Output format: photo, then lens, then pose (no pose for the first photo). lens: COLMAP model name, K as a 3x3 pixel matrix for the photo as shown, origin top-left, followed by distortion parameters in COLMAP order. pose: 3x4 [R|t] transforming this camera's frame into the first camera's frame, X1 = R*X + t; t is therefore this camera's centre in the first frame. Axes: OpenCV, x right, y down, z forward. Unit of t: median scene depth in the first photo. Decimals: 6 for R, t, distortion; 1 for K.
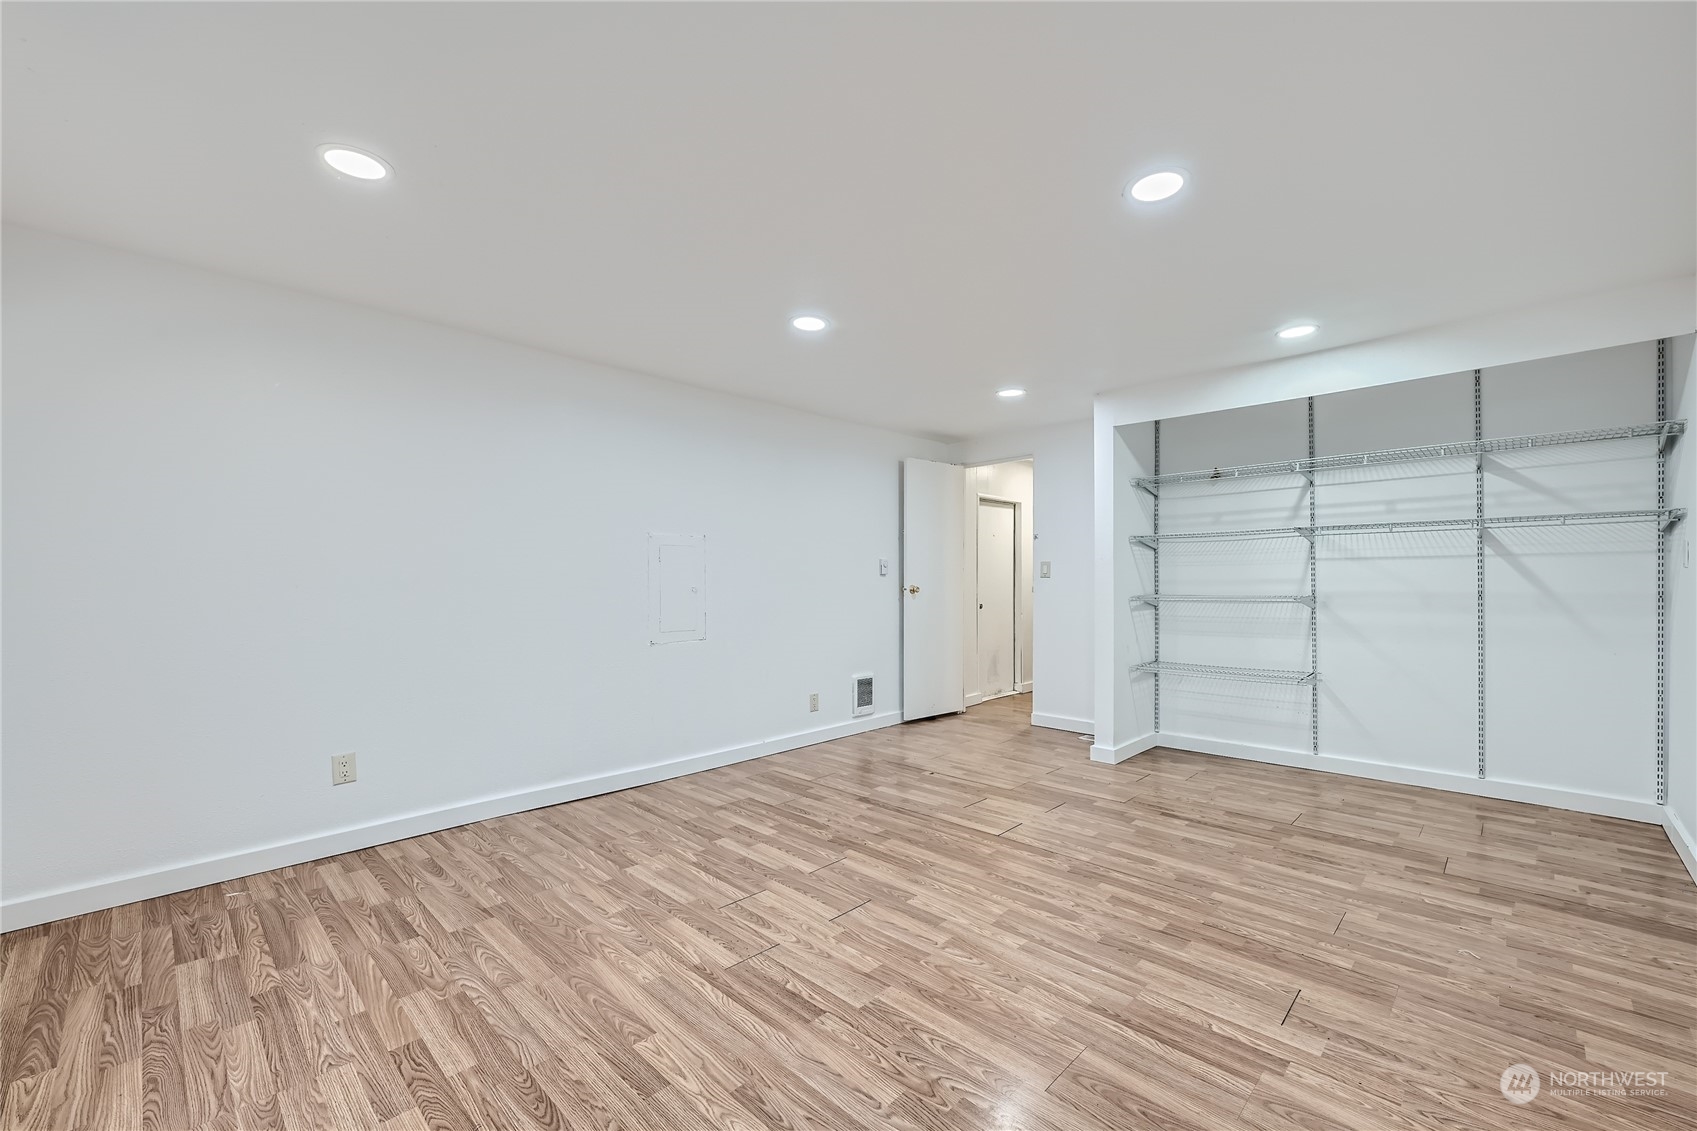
lens RADIAL K [[692.4, 0, 845.6], [0, 692.4, 574.2], [0, 0, 1]] dist [-0.000726, -0.000098]
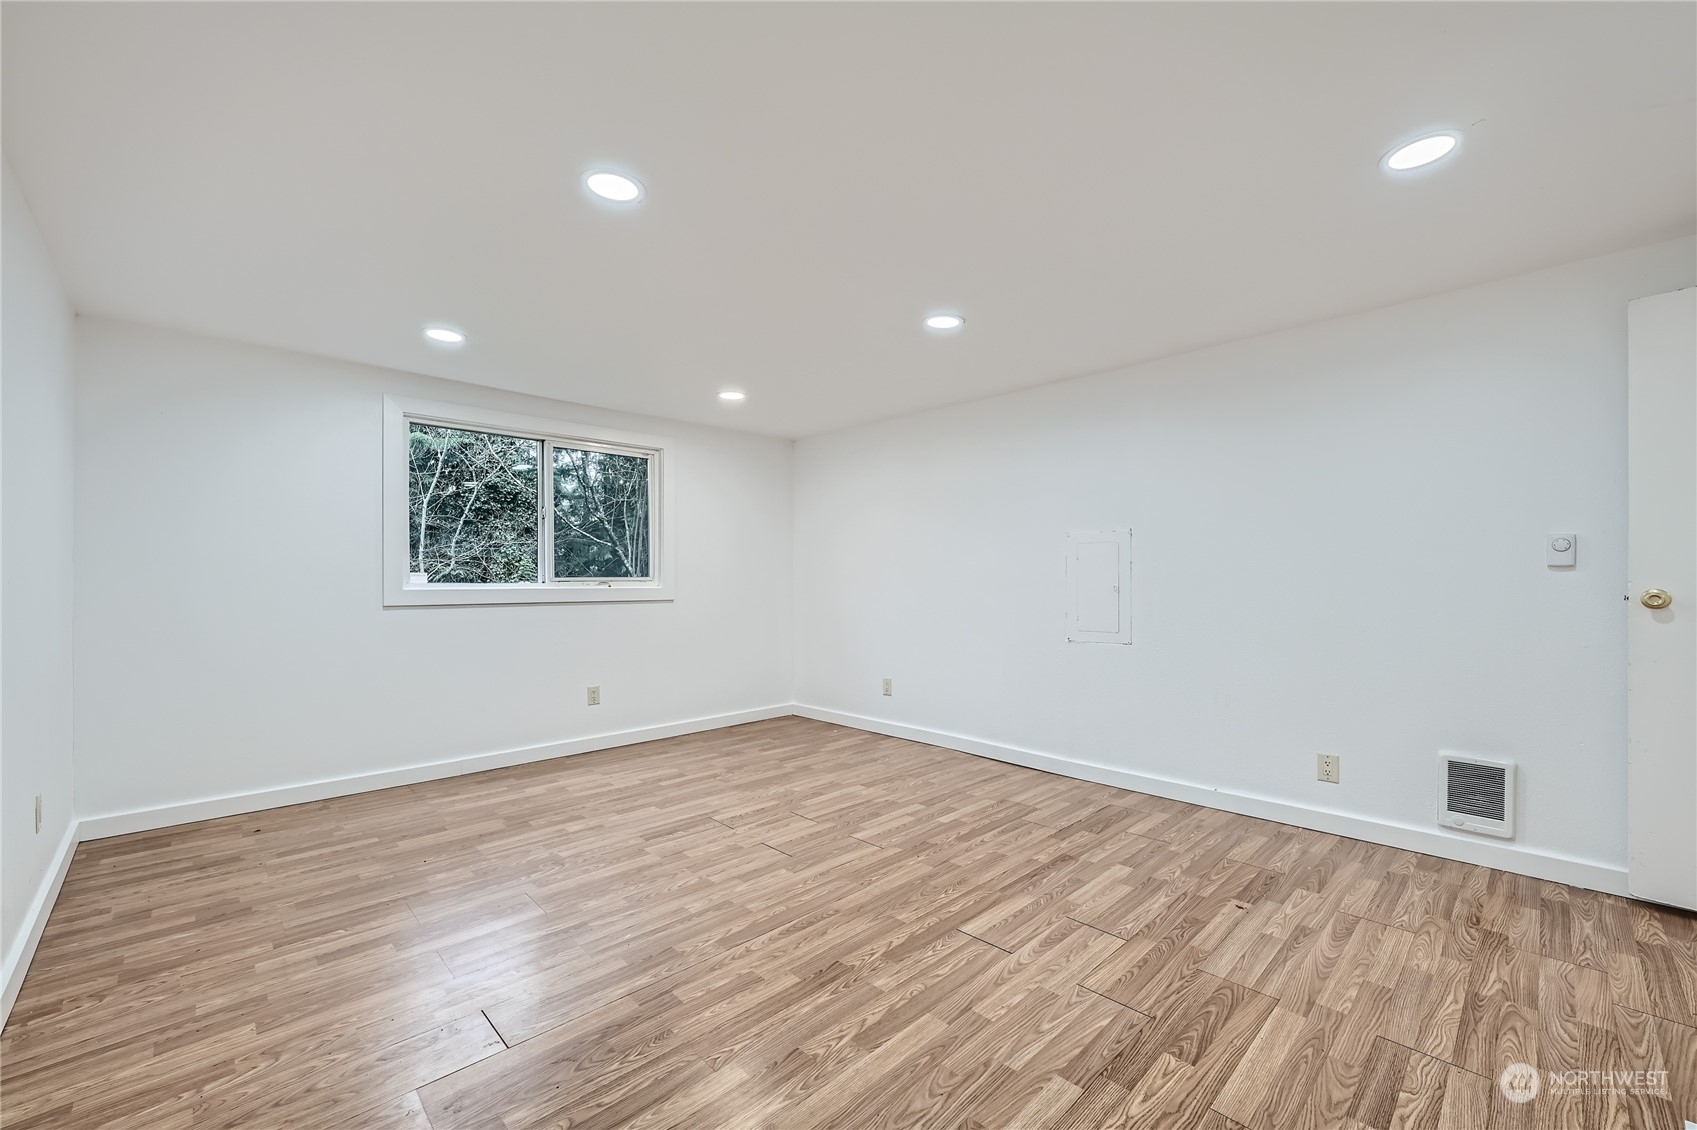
lens RADIAL K [[676.3, 0, 854.9], [0, 676.3, 570.2], [0, 0, 1]] dist [-0.001567, 0.000112]
pose [[-0.019774, -0.010569, -0.999749, 1.145408], [0.012216, 0.999867, -0.010812, 0.004736], [0.999730, -0.012427, -0.019642, 1.108238]]
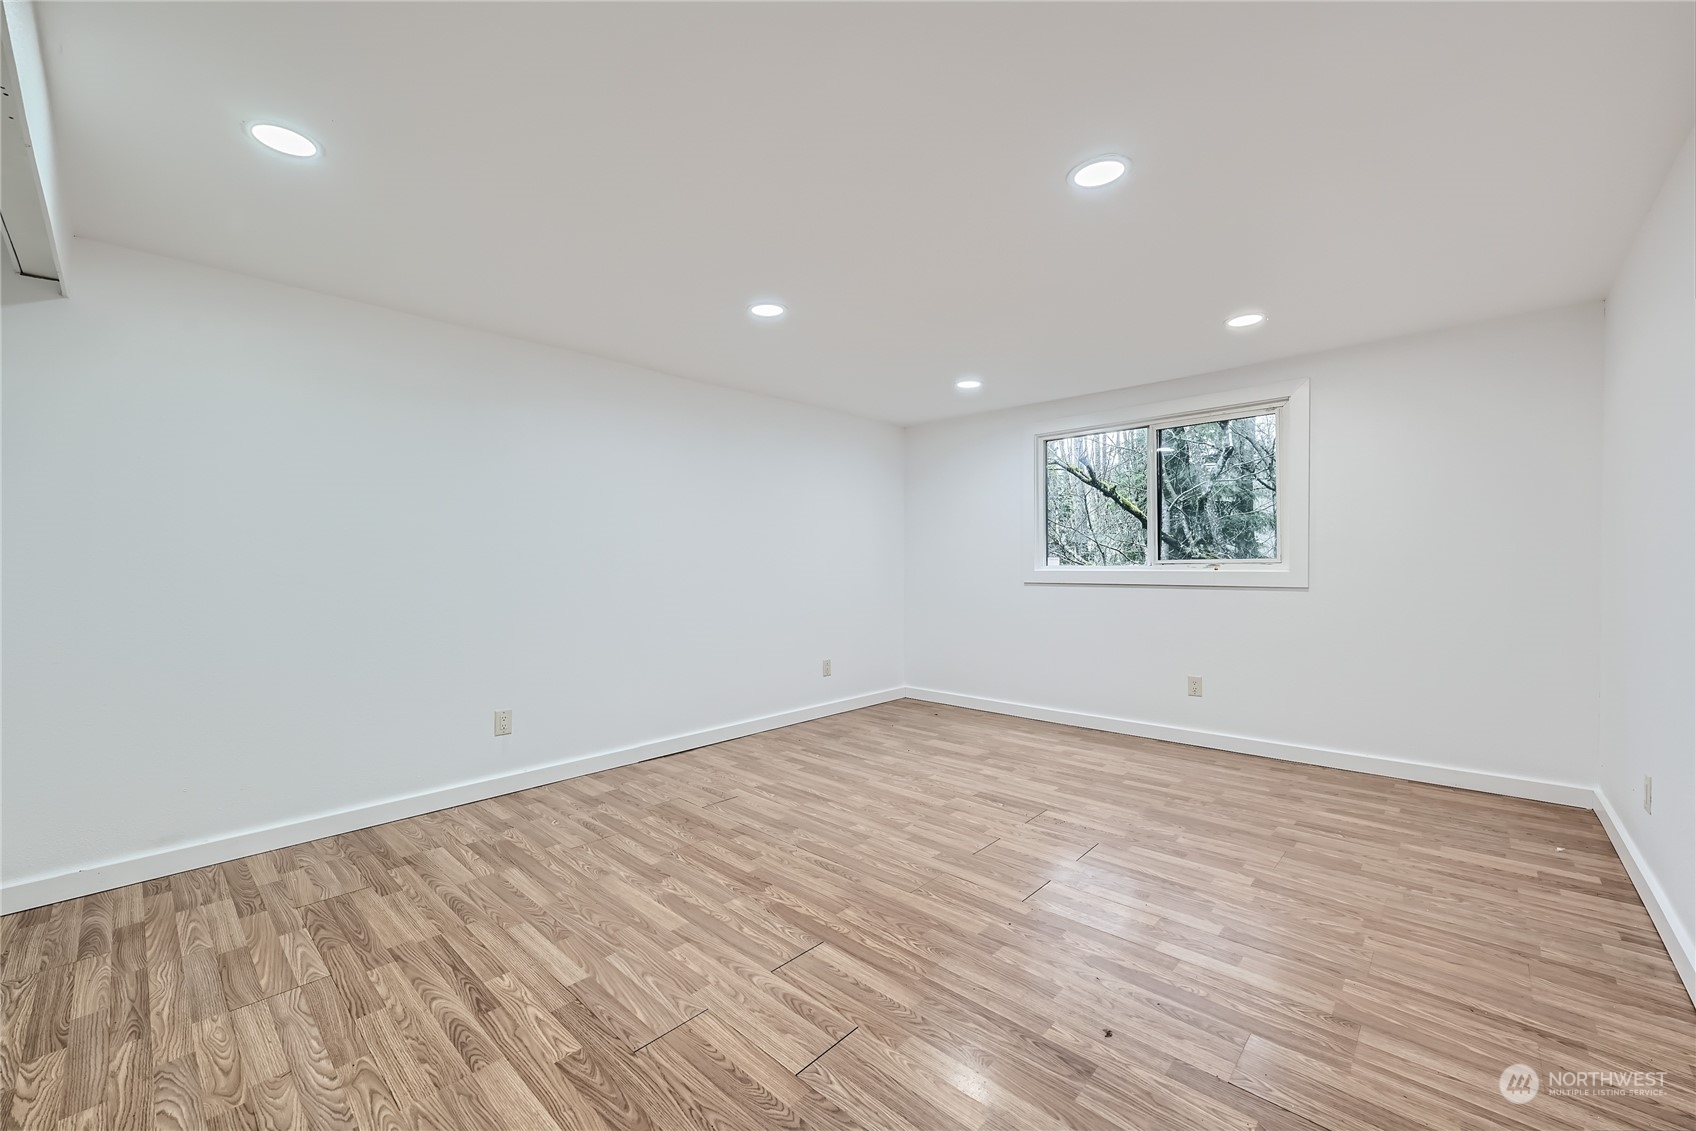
lens RADIAL K [[673.7, 0, 850.6], [0, 673.7, 572.9], [0, 0, 1]] dist [-0.001905, 0.000031]
pose [[-0.999365, 0.010717, -0.033976, 0.257858], [0.010662, 0.999942, 0.001796, 0.016085], [0.033993, 0.001433, -0.999421, 2.022850]]
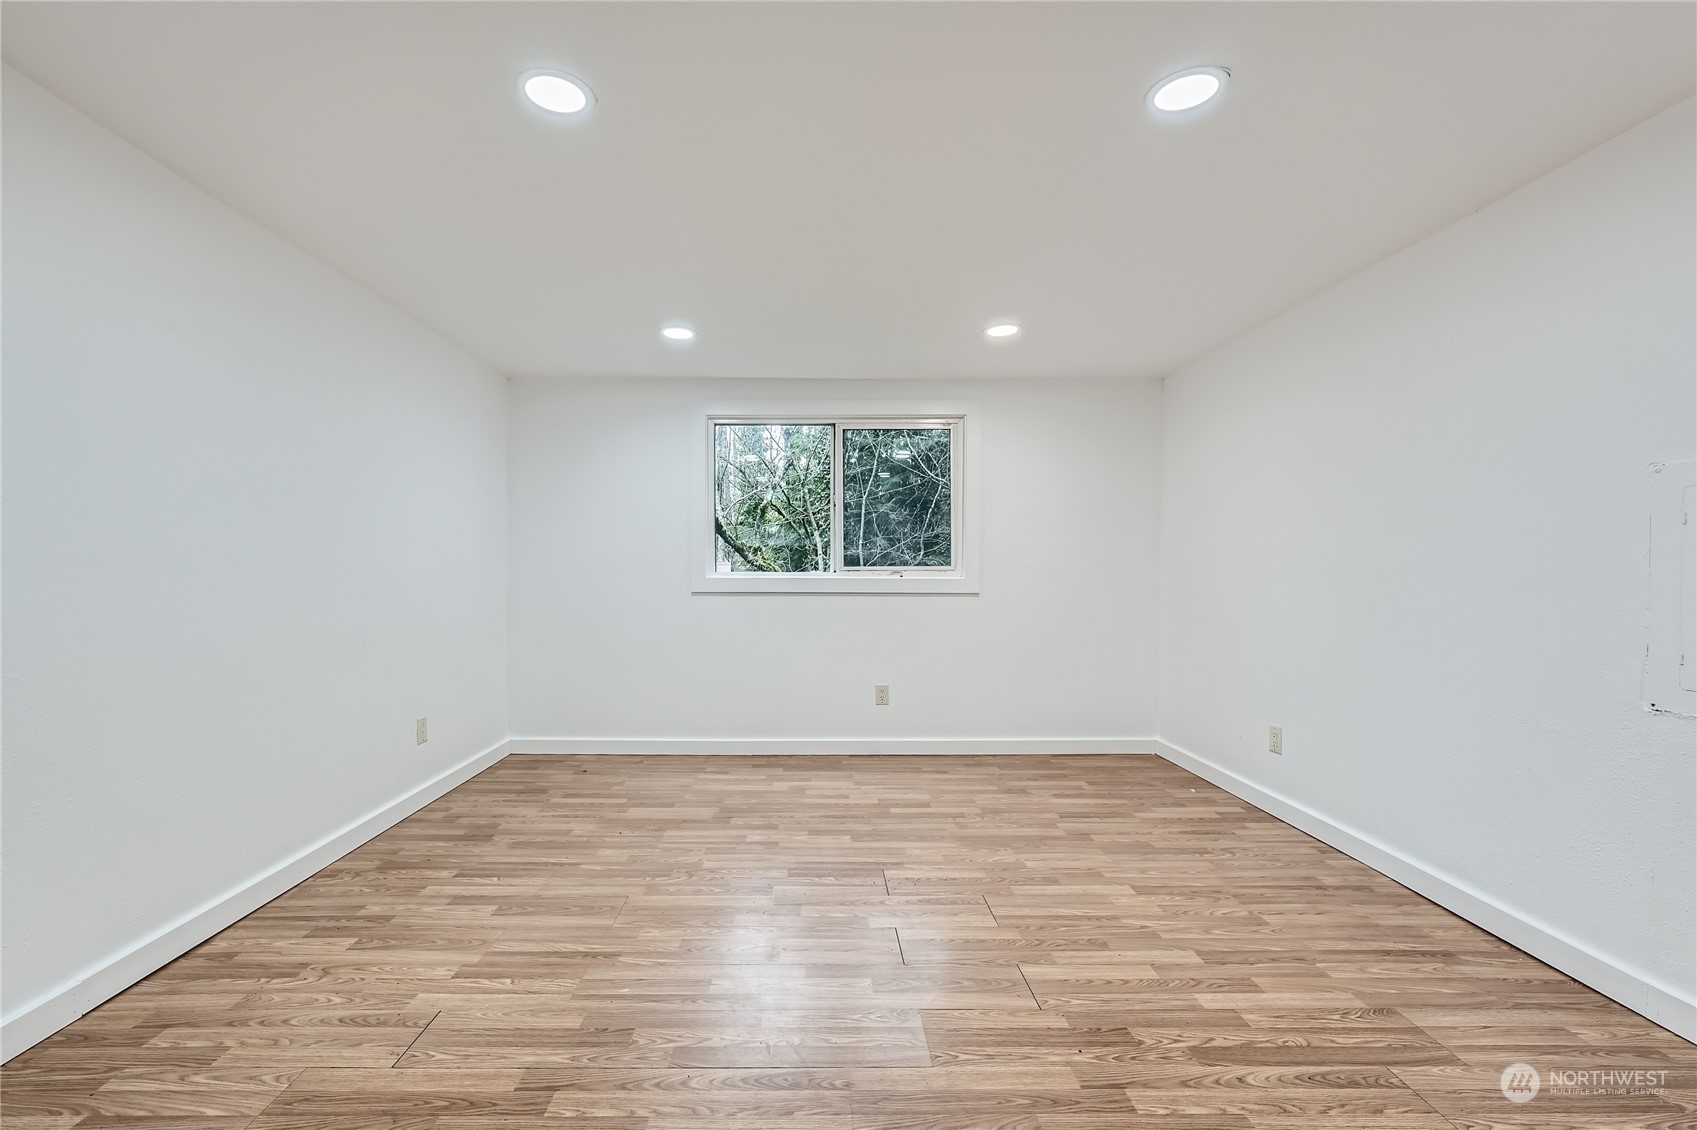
lens RADIAL K [[696.4, 0, 818.9], [0, 696.4, 574.5], [0, 0, 1]] dist [-0.001189, 0.000036]
pose [[-0.707157, 0.007625, -0.707016, 0.664981], [0.008540, 0.999961, 0.002243, 0.010765], [0.707005, -0.004452, -0.707194, 1.474194]]
